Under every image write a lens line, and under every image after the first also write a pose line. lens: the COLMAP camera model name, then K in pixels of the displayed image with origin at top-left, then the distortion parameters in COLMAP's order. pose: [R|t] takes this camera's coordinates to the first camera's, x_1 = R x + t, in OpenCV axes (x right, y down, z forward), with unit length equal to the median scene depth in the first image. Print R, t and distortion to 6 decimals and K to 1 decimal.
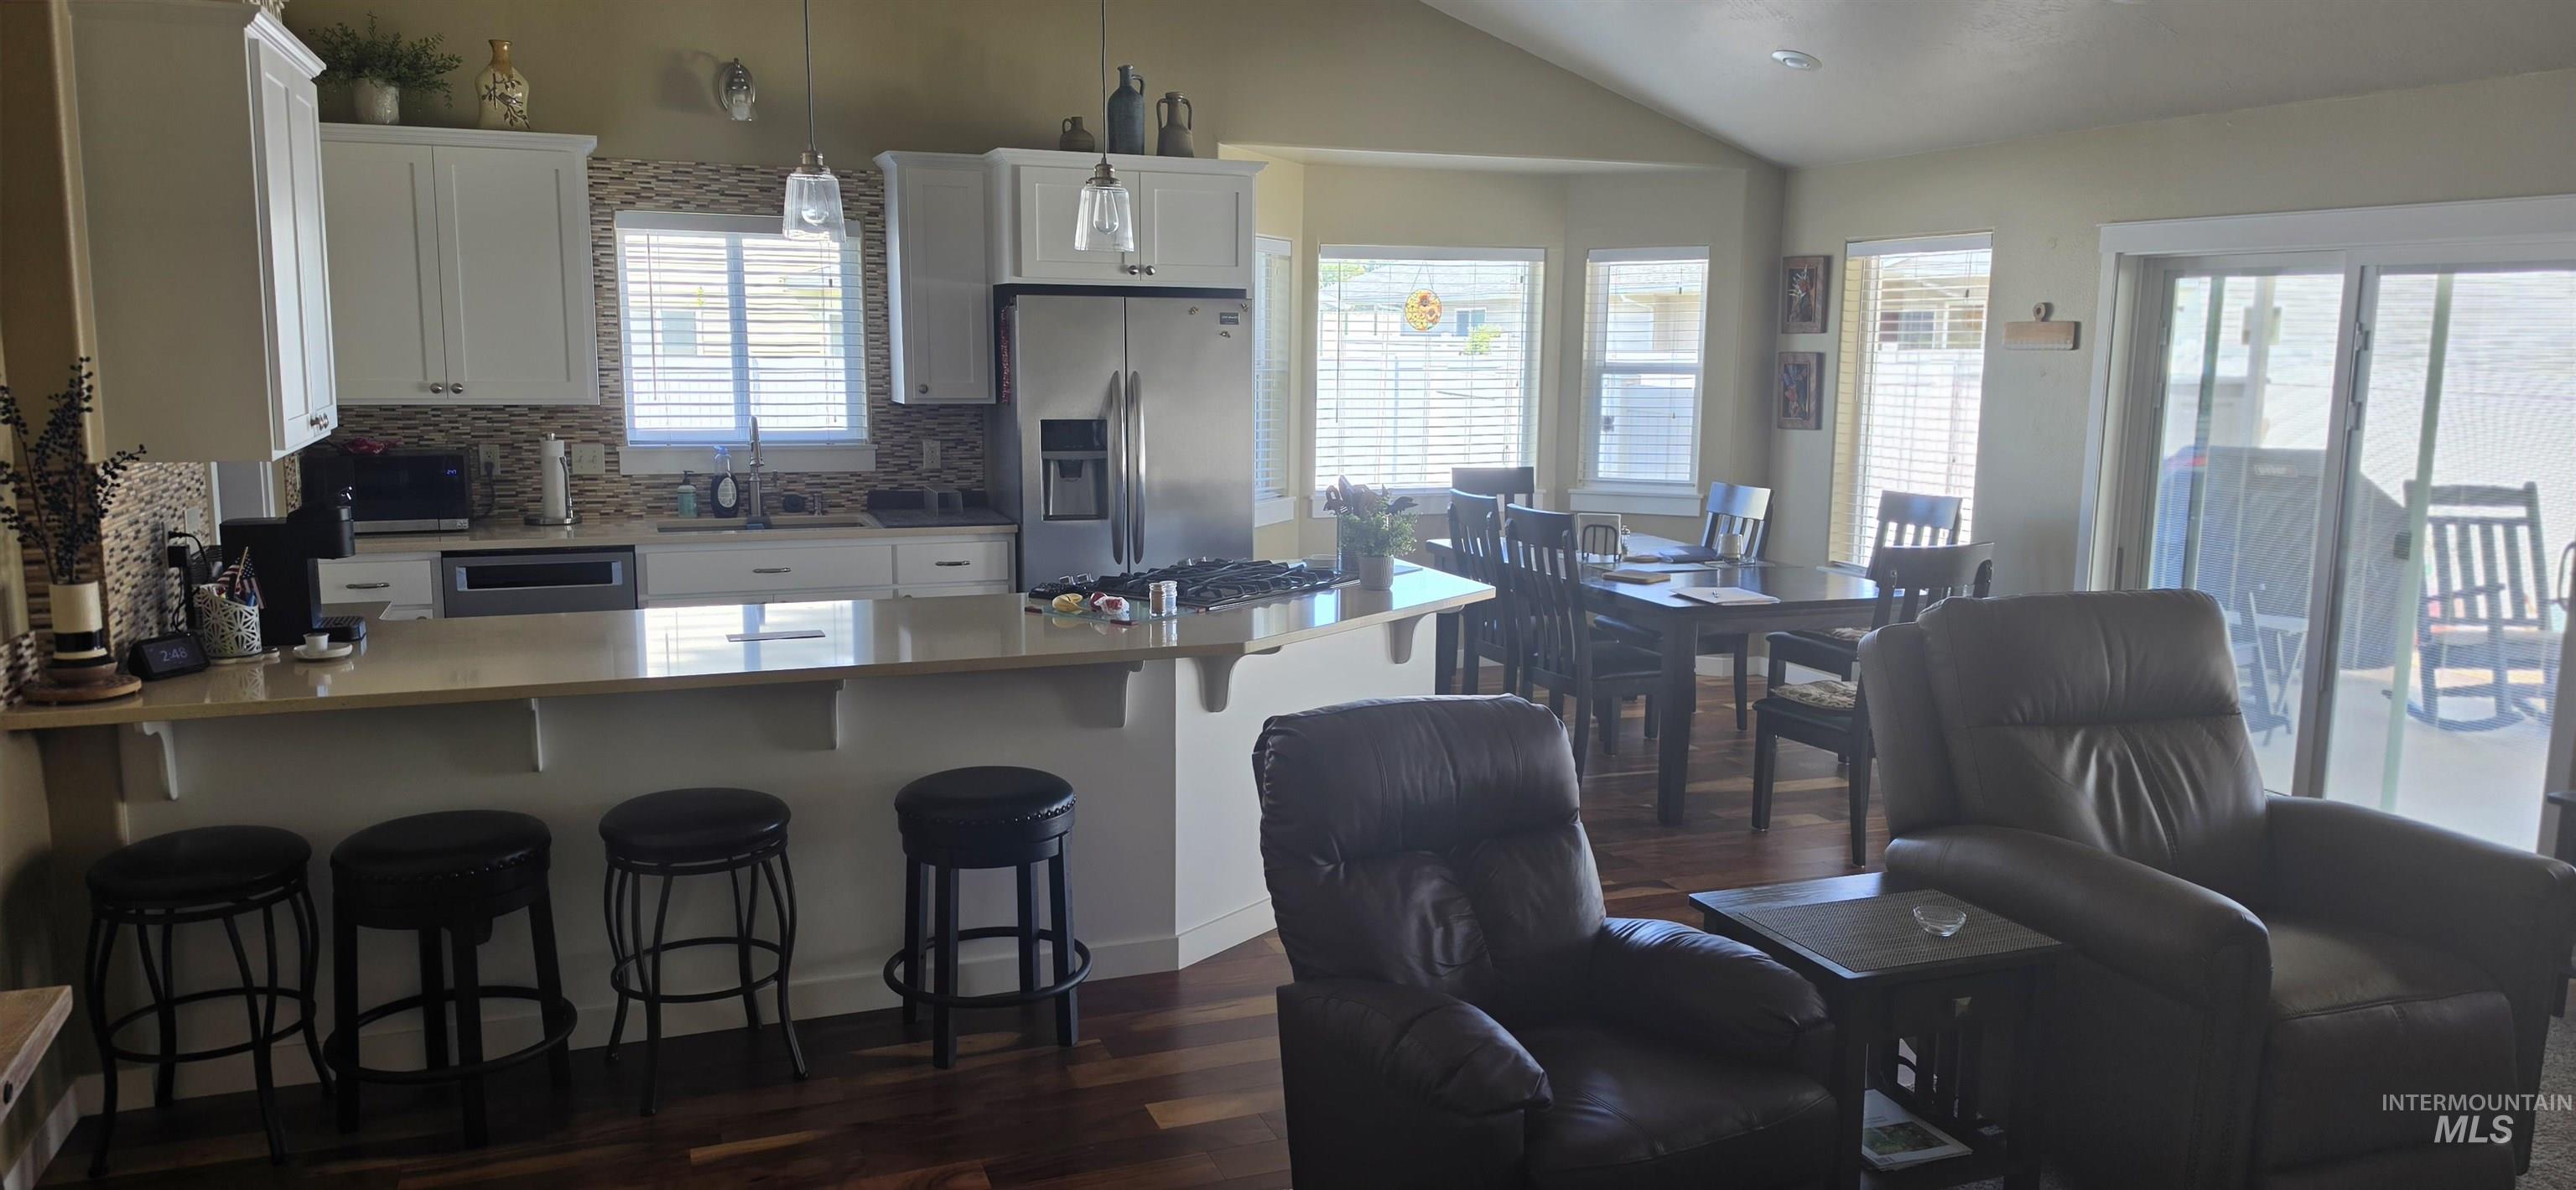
lens RADIAL K [[1751.7, 0, 1287.4], [0, 1751.7, 616.3], [0, 0, 1]] dist [0.085760, -0.124562]
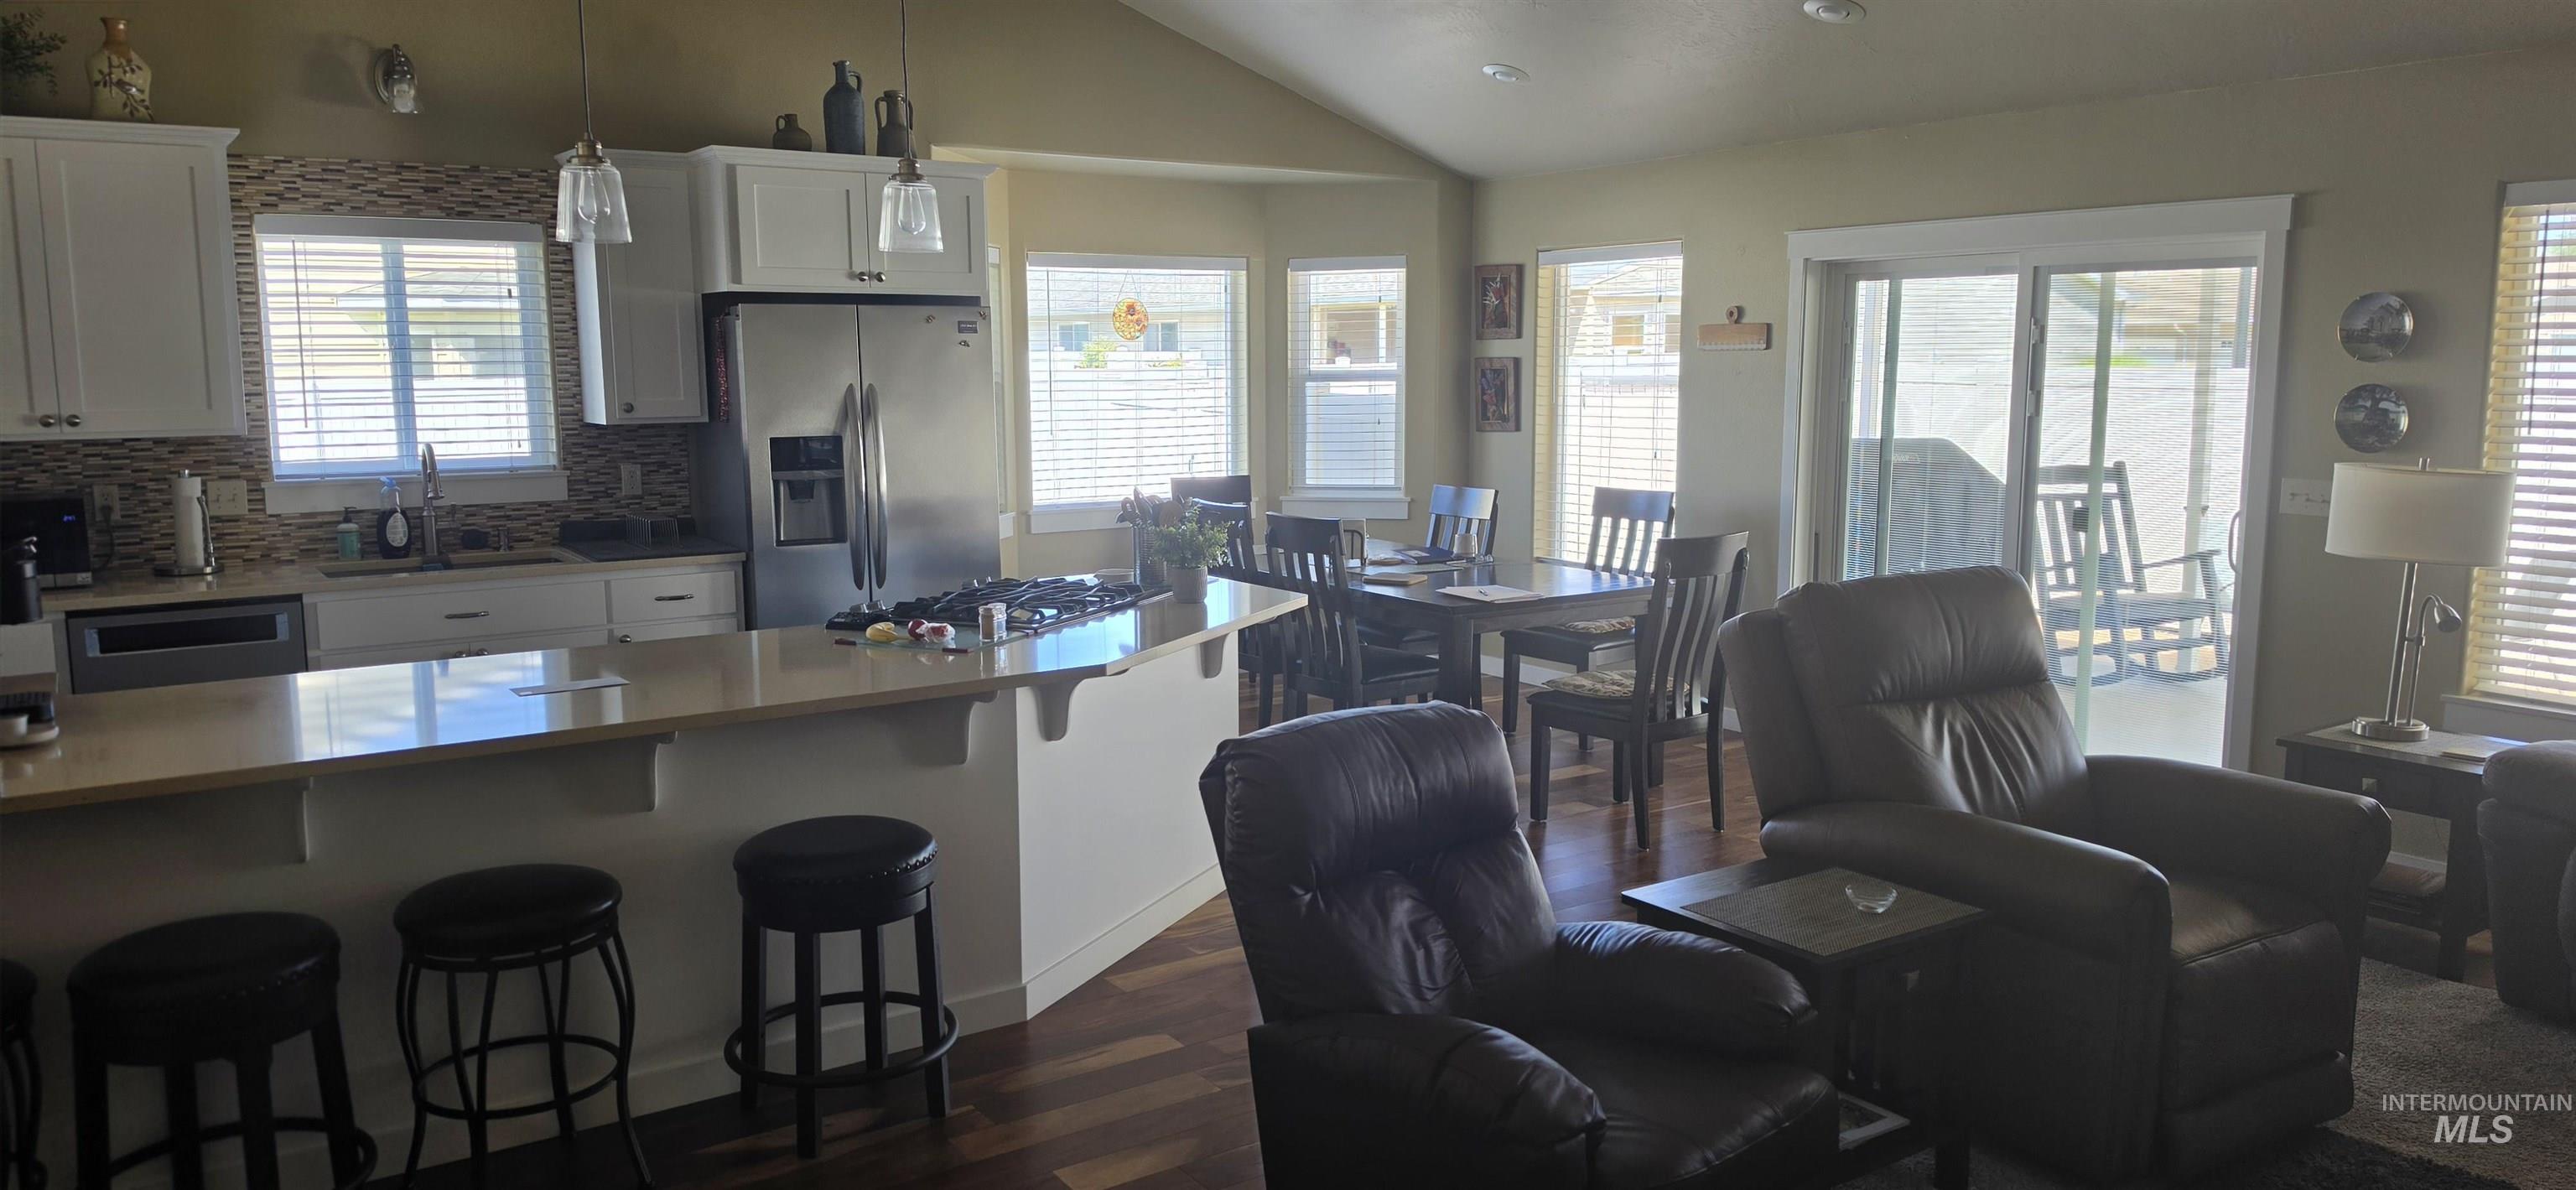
lens RADIAL K [[1751.7, 0, 1265.5], [0, 1751.7, 589.9], [0, 0, 1]] dist [0.085760, -0.124562]
pose [[0.973893, -0.045352, 0.222431, -0.095320], [0.050516, 0.998568, -0.017581, -0.002605], [-0.221316, 0.028359, 0.974790, 0.039194]]
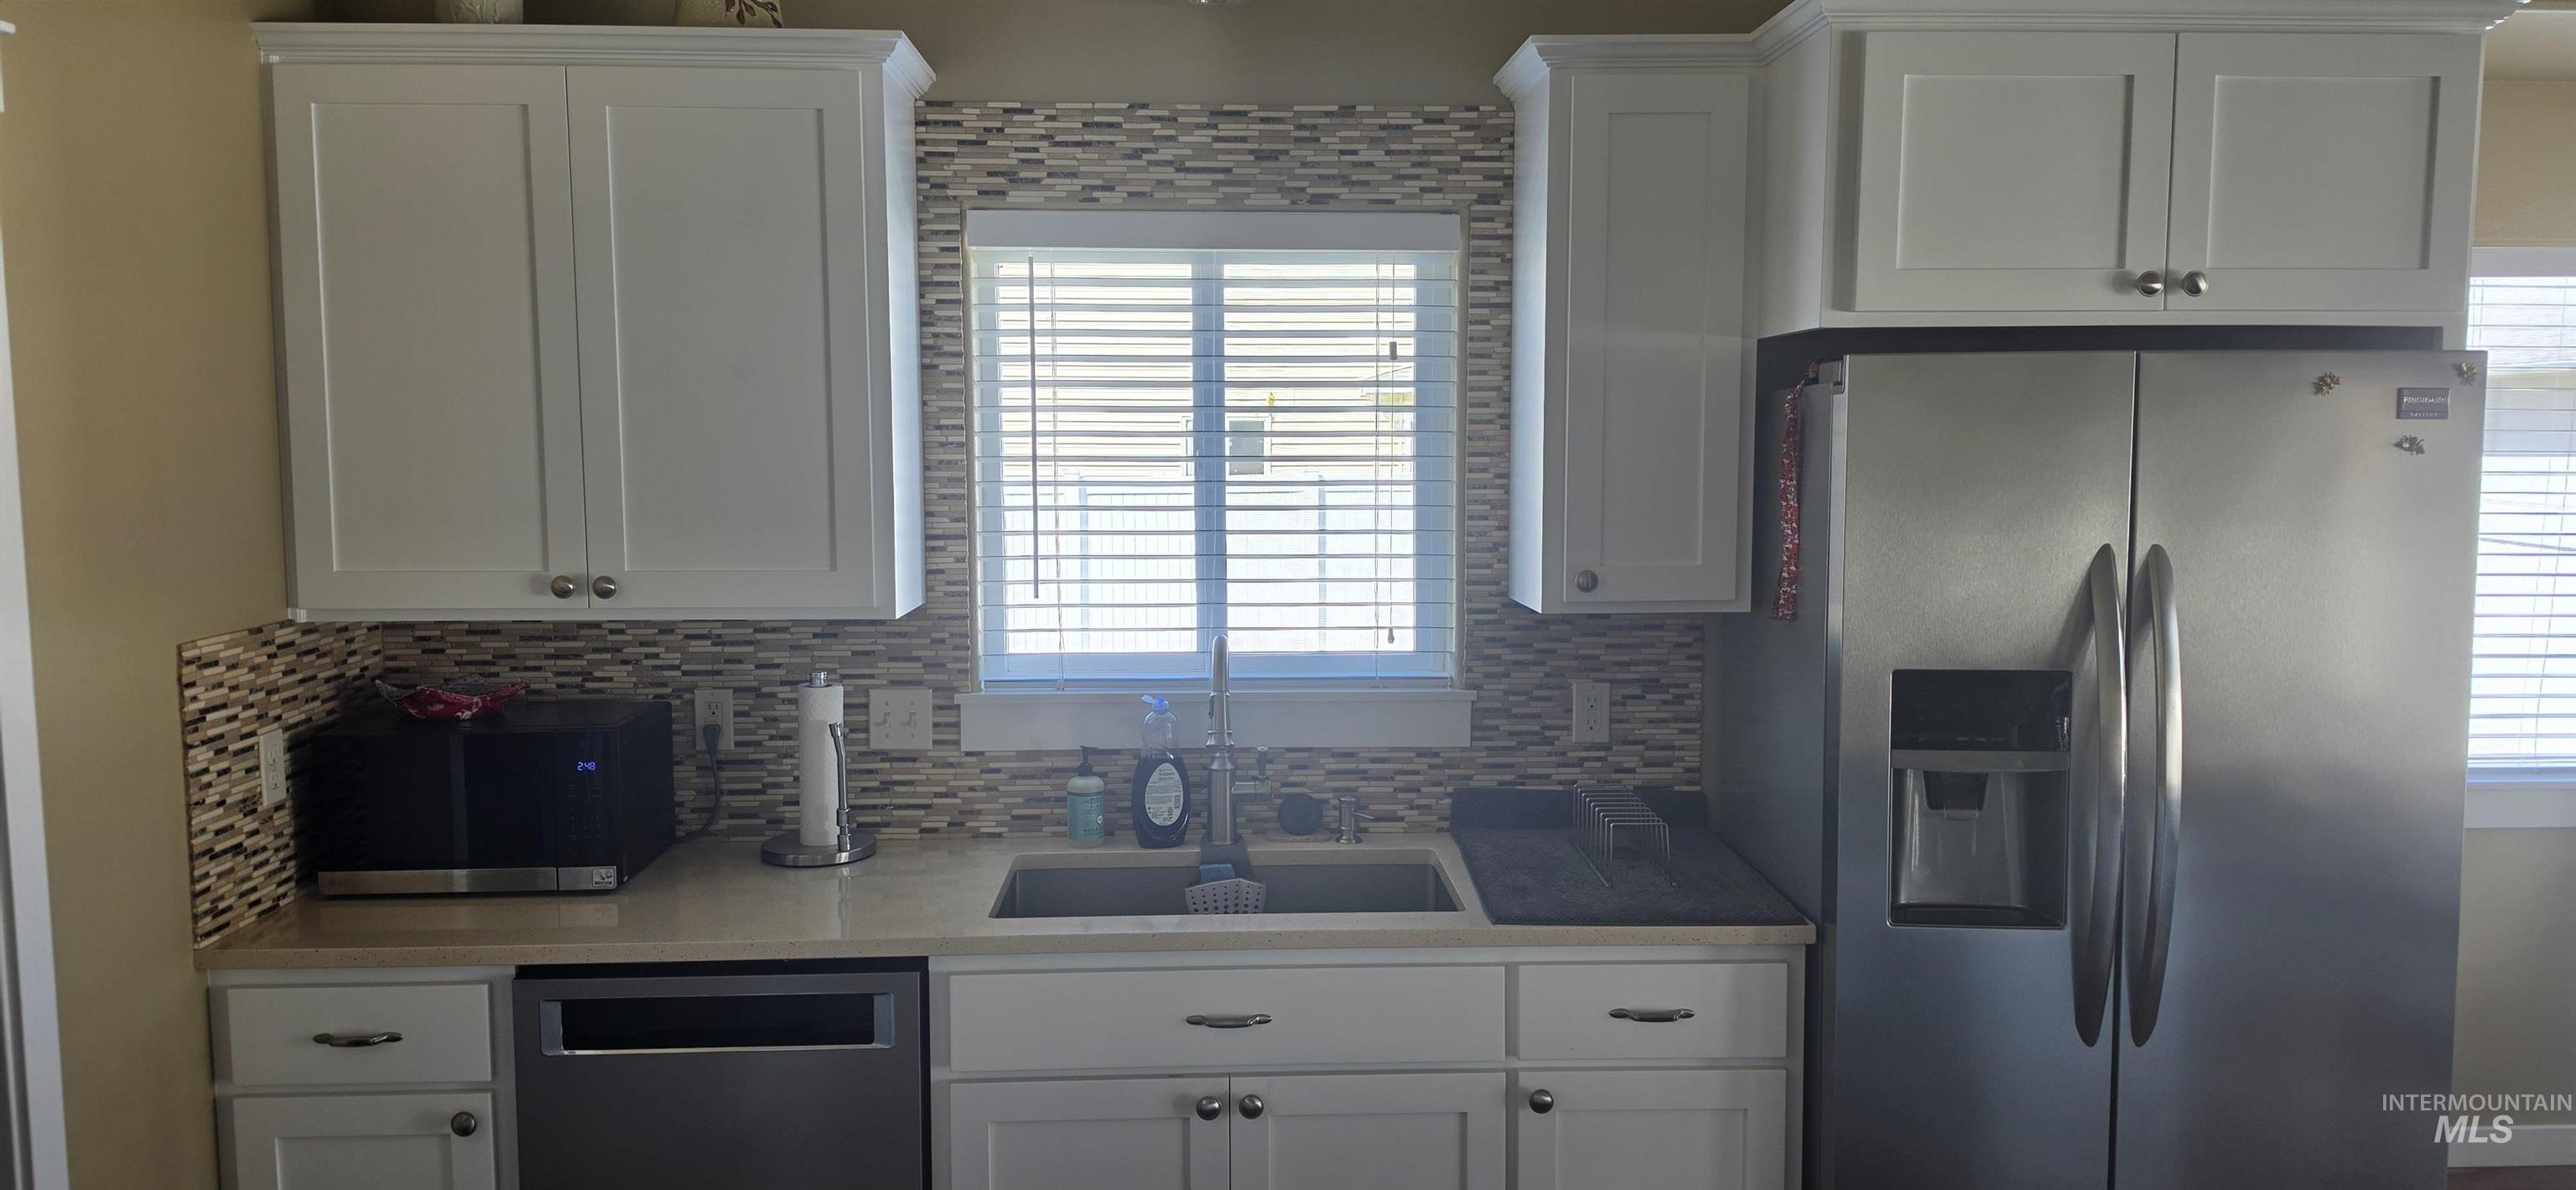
lens RADIAL K [[1751.7, 0, 1280.9], [0, 1751.7, 608.3], [0, 0, 1]] dist [0.085760, -0.124562]
pose [[0.947698, 0.019873, -0.318548, -0.143024], [-0.039882, 0.997611, -0.056414, -0.096799], [0.316666, 0.066168, 0.946227, 0.577192]]
